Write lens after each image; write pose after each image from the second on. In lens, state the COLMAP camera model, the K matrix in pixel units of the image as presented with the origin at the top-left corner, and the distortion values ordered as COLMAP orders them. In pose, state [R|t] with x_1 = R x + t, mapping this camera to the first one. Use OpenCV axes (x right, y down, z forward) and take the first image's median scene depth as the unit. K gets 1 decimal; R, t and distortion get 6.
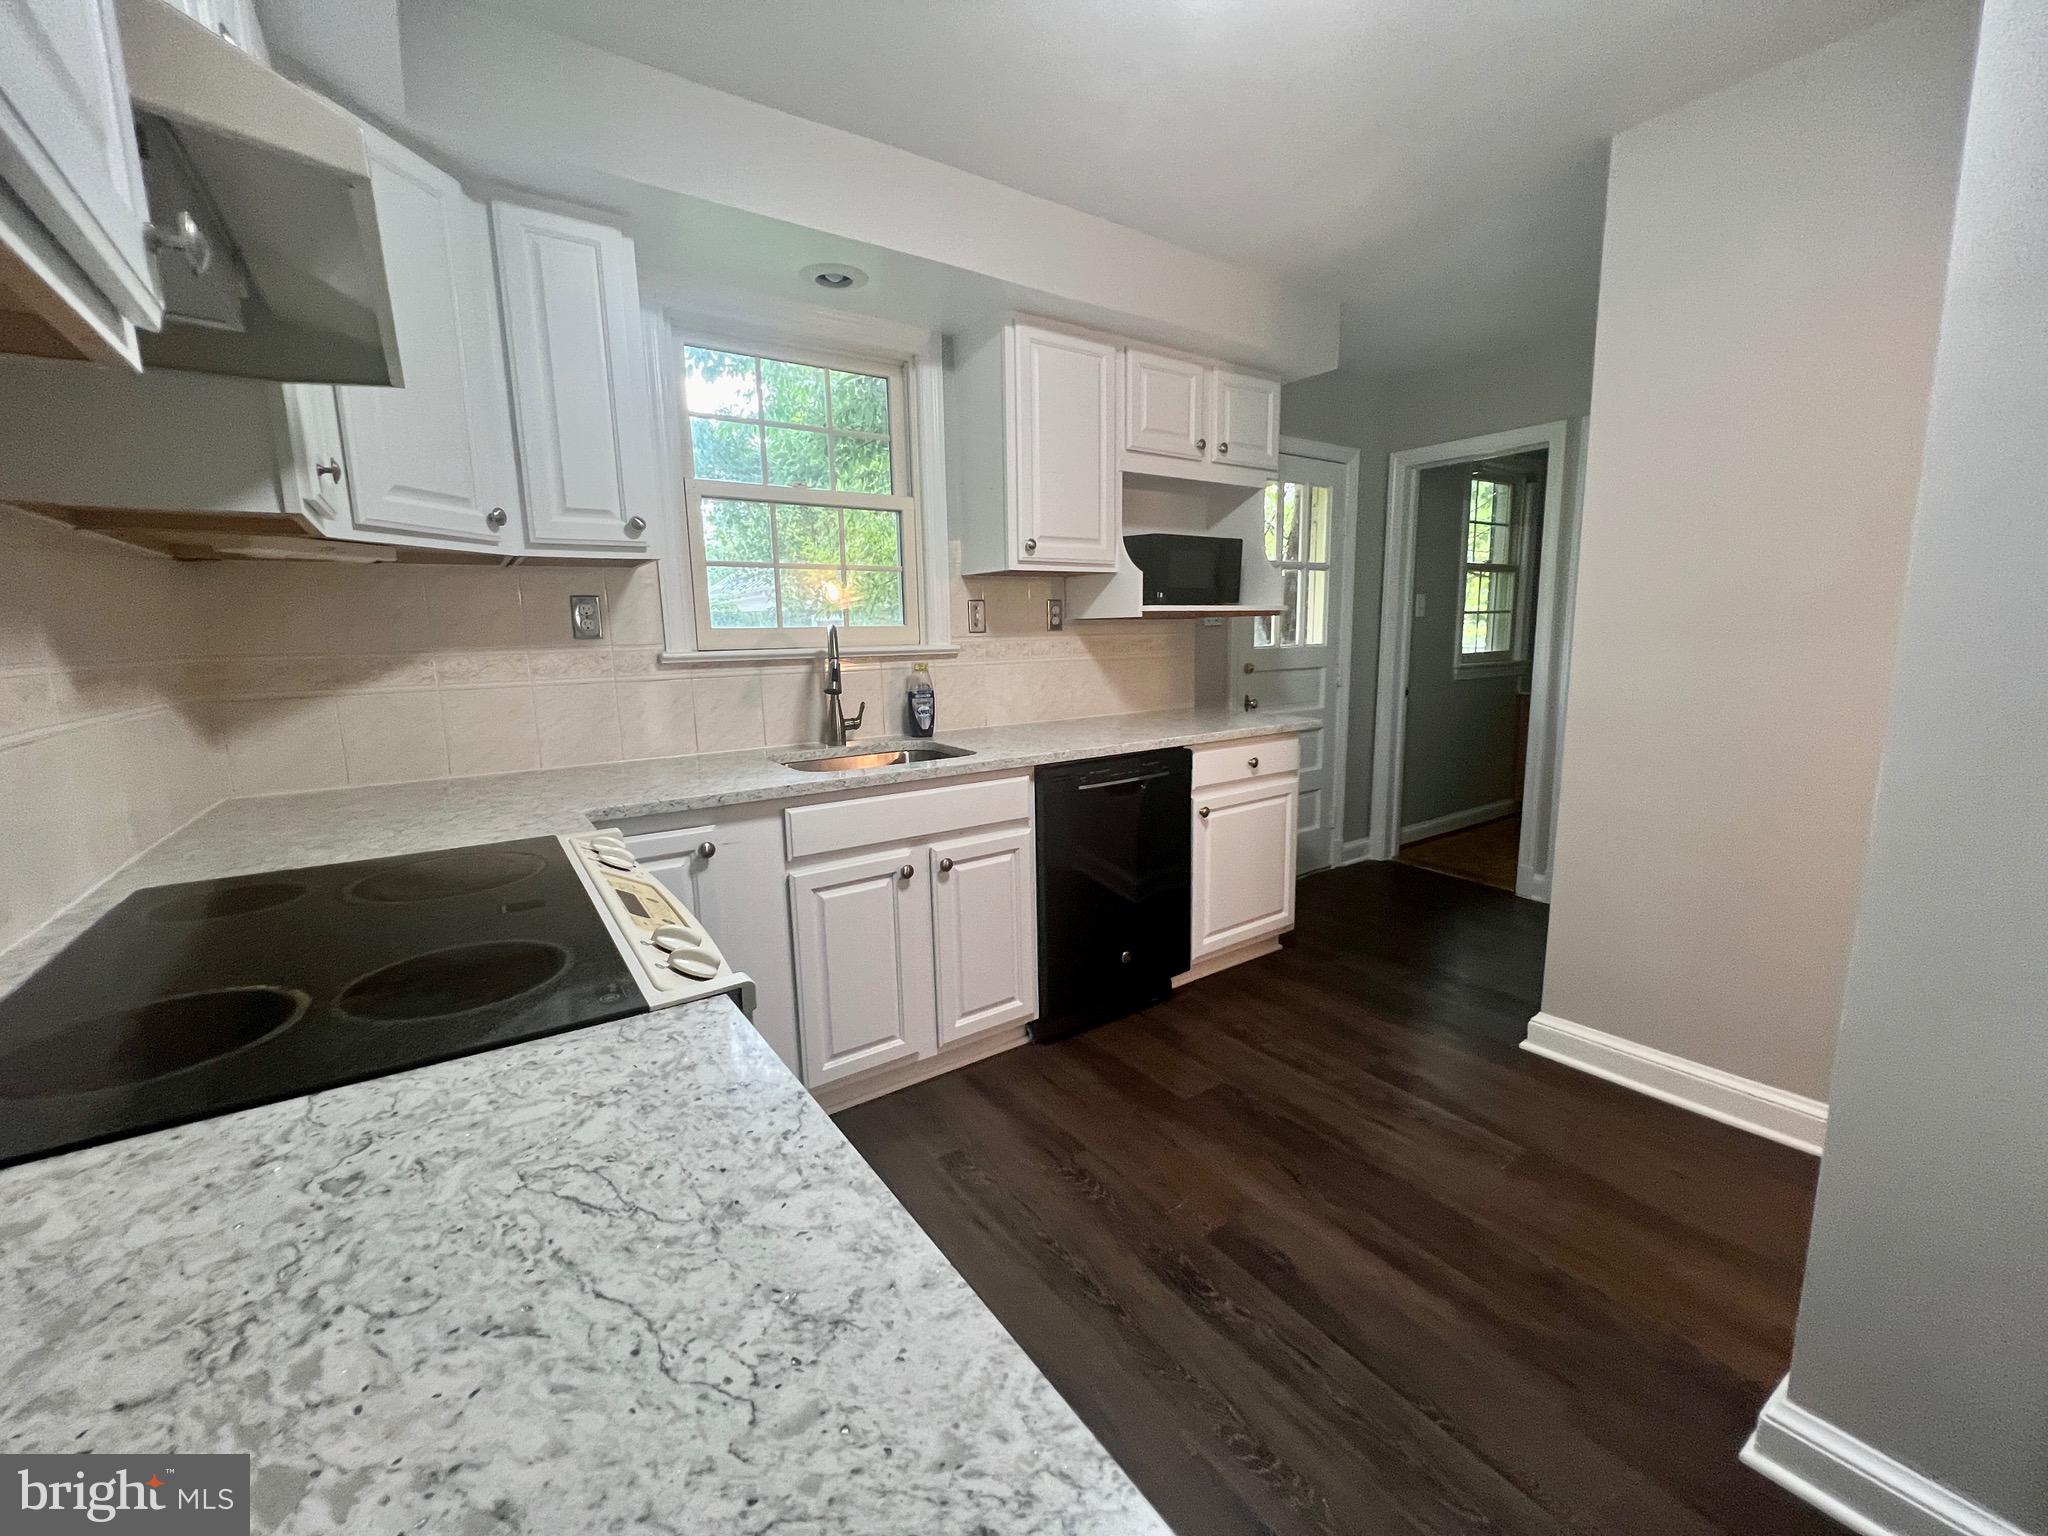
lens RADIAL K [[828.9, 0, 1016.2], [0, 828.9, 768.4], [0, 0, 1]] dist [0.000910, 0.000151]
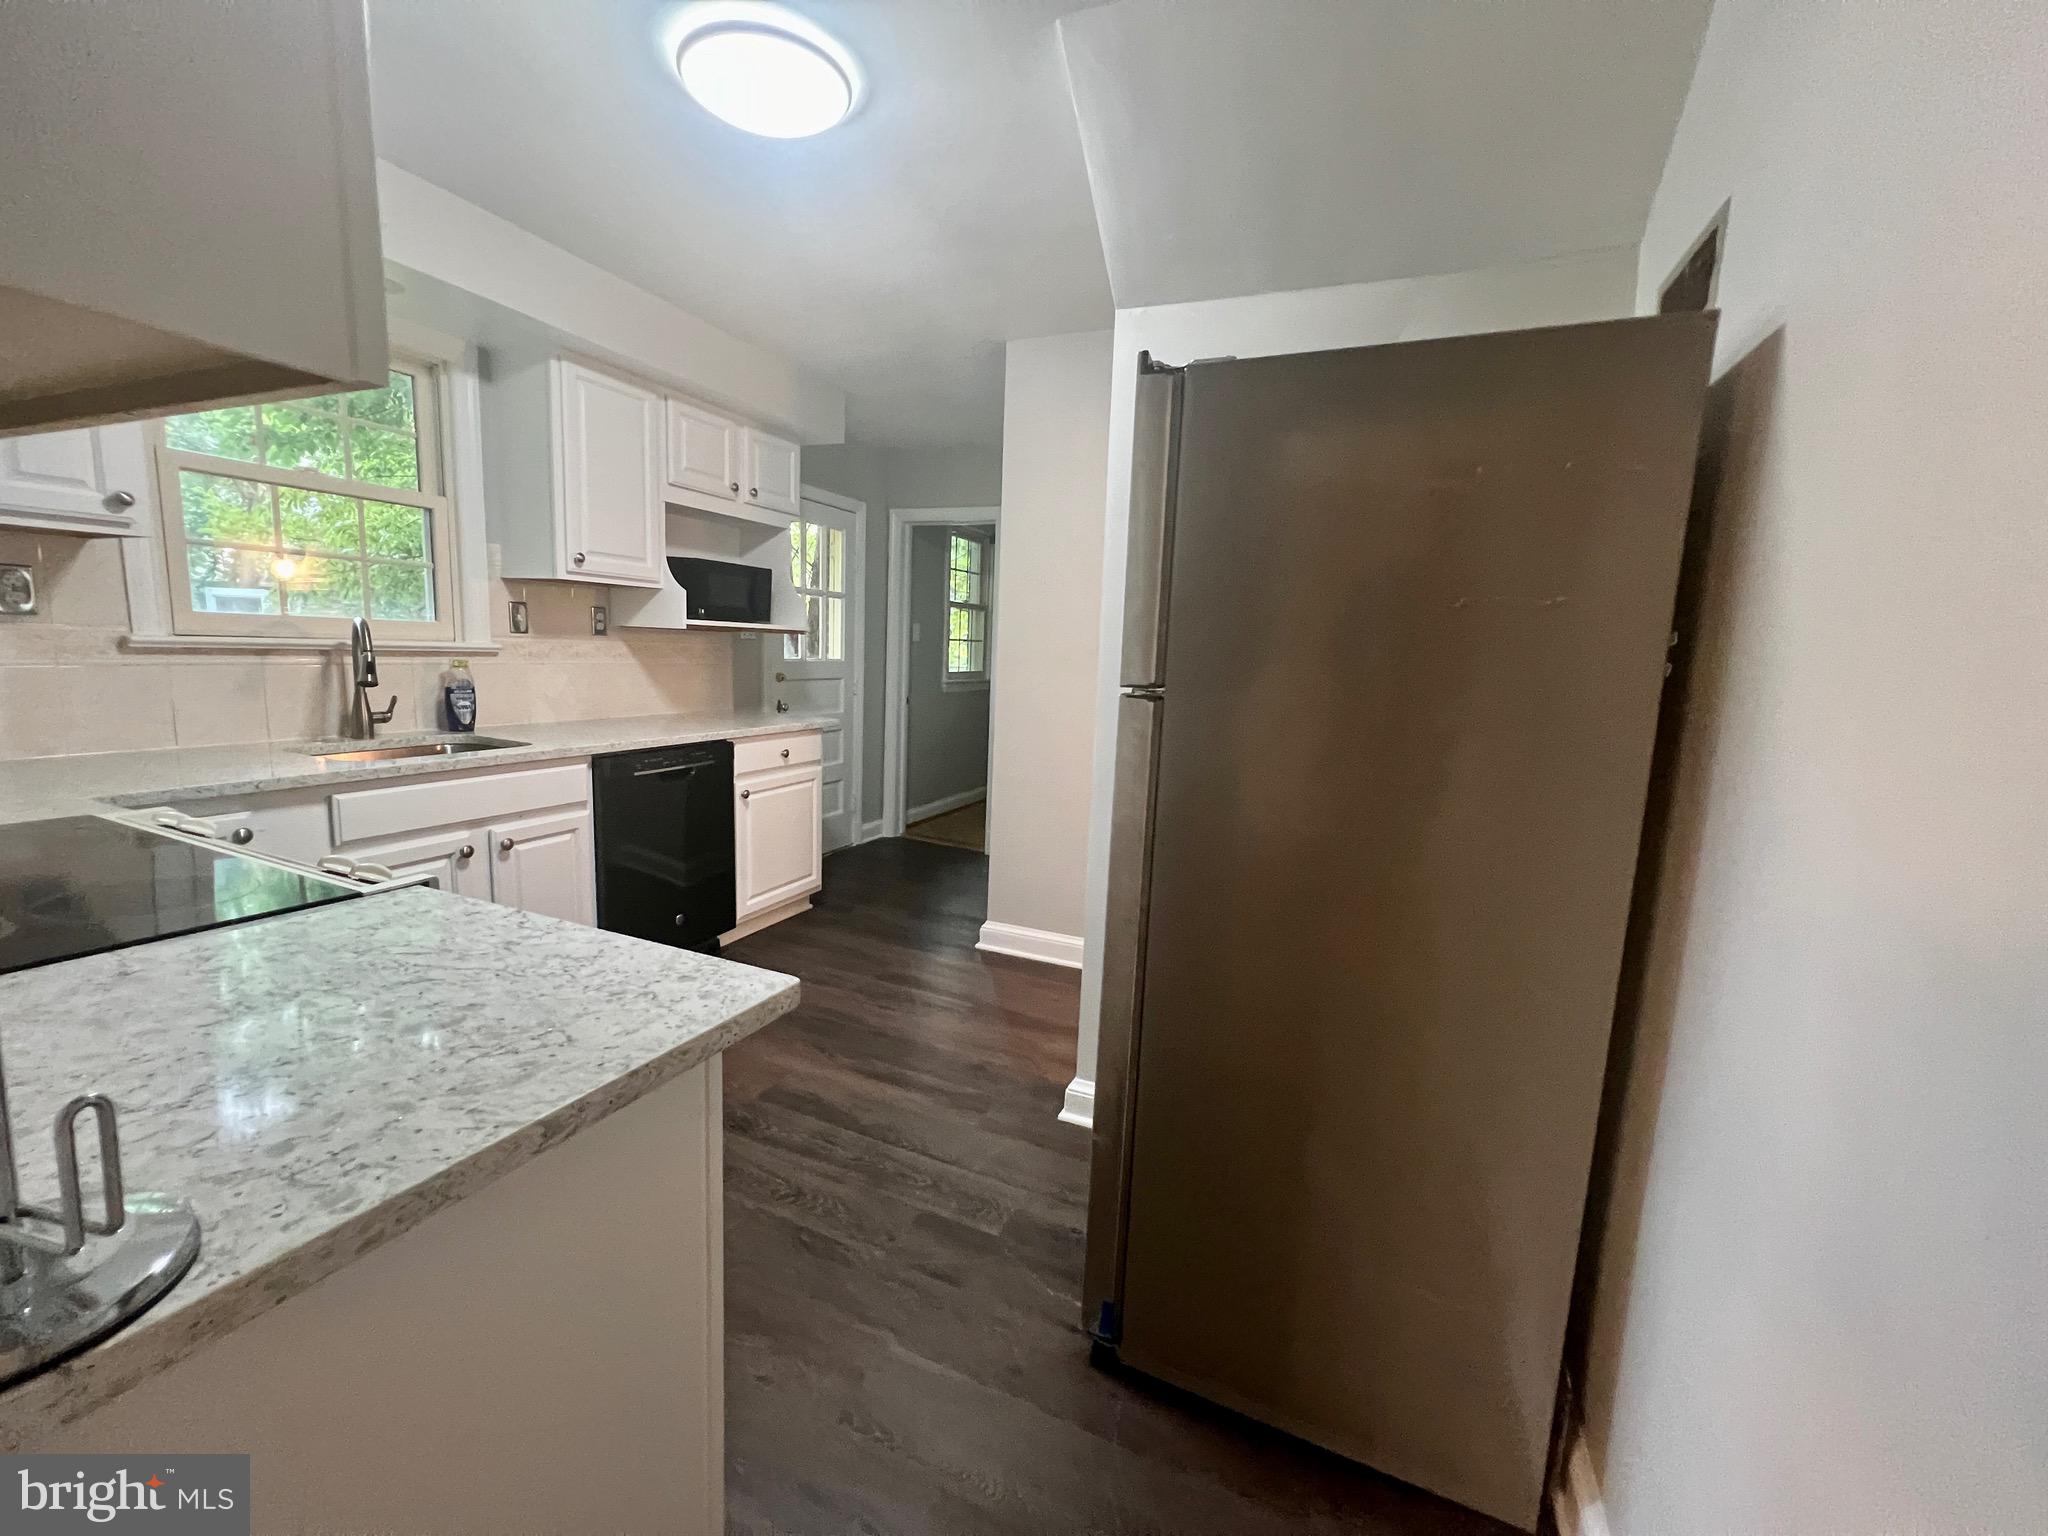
lens RADIAL K [[828.7, 0, 1019.8], [0, 828.7, 763.1], [0, 0, 1]] dist [0.000555, 0.000061]
pose [[0.852133, -0.017490, 0.523033, -0.061997], [0.027058, 0.999577, -0.010658, 0.030634], [-0.522625, 0.023234, 0.852246, -0.235247]]
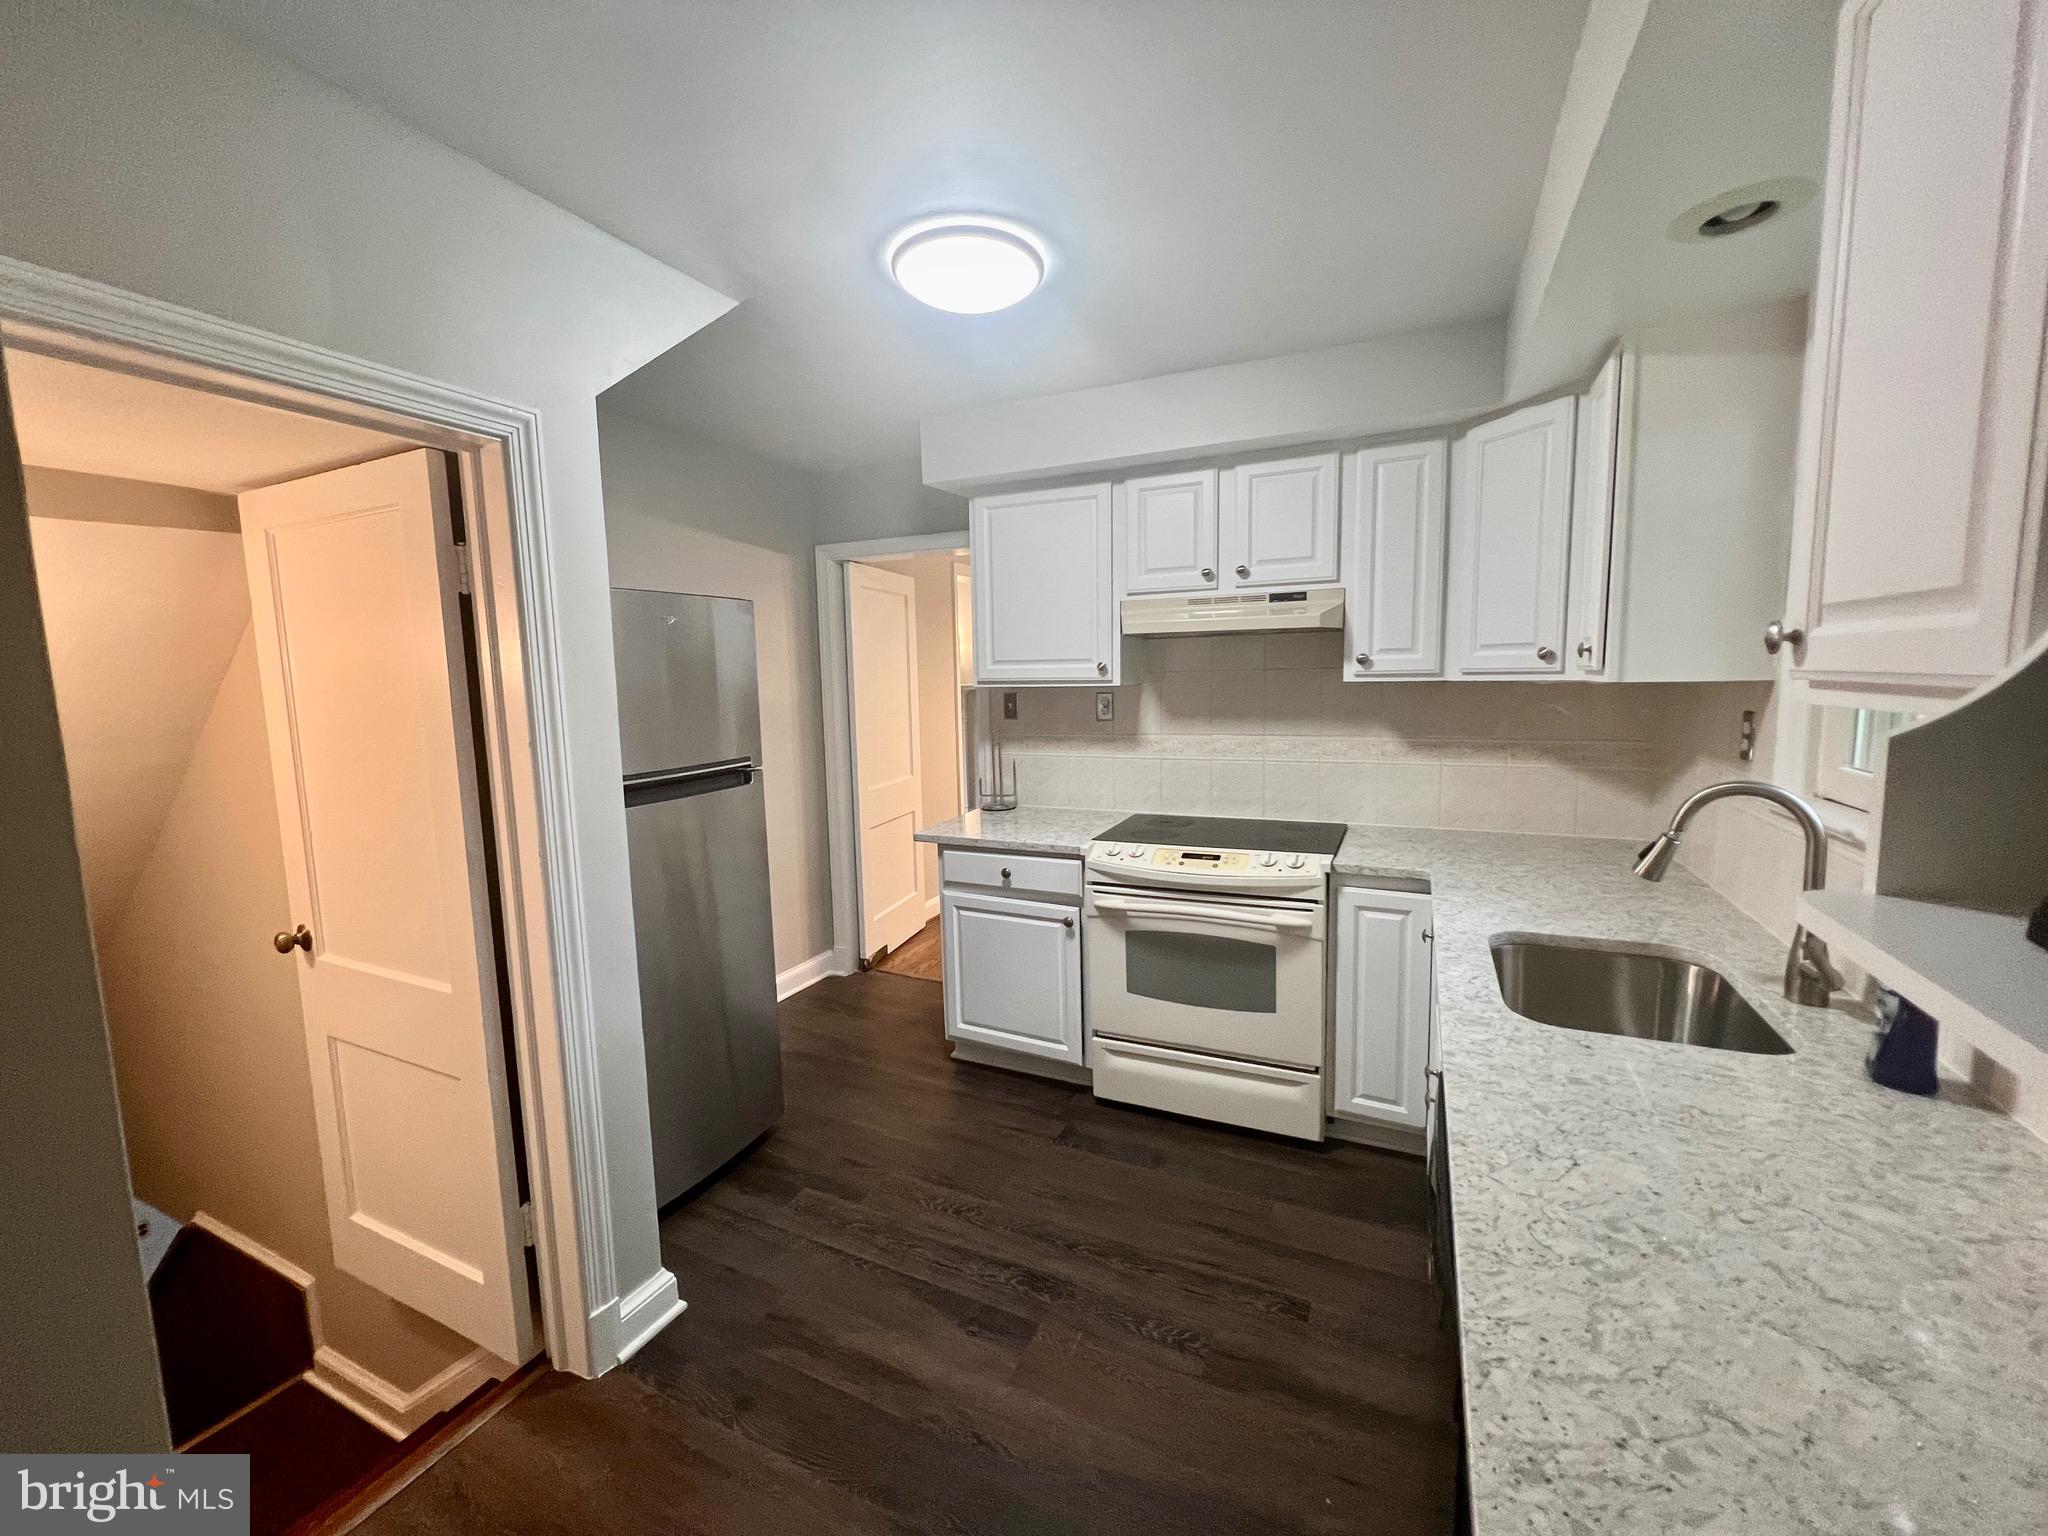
lens RADIAL K [[828.9, 0, 1016.2], [0, 828.9, 768.4], [0, 0, 1]] dist [0.000910, 0.000151]
pose [[-0.868630, 0.095518, -0.486166, 0.449113], [-0.042763, 0.963126, 0.265632, -0.271915], [0.493612, 0.251526, -0.832515, 1.071133]]
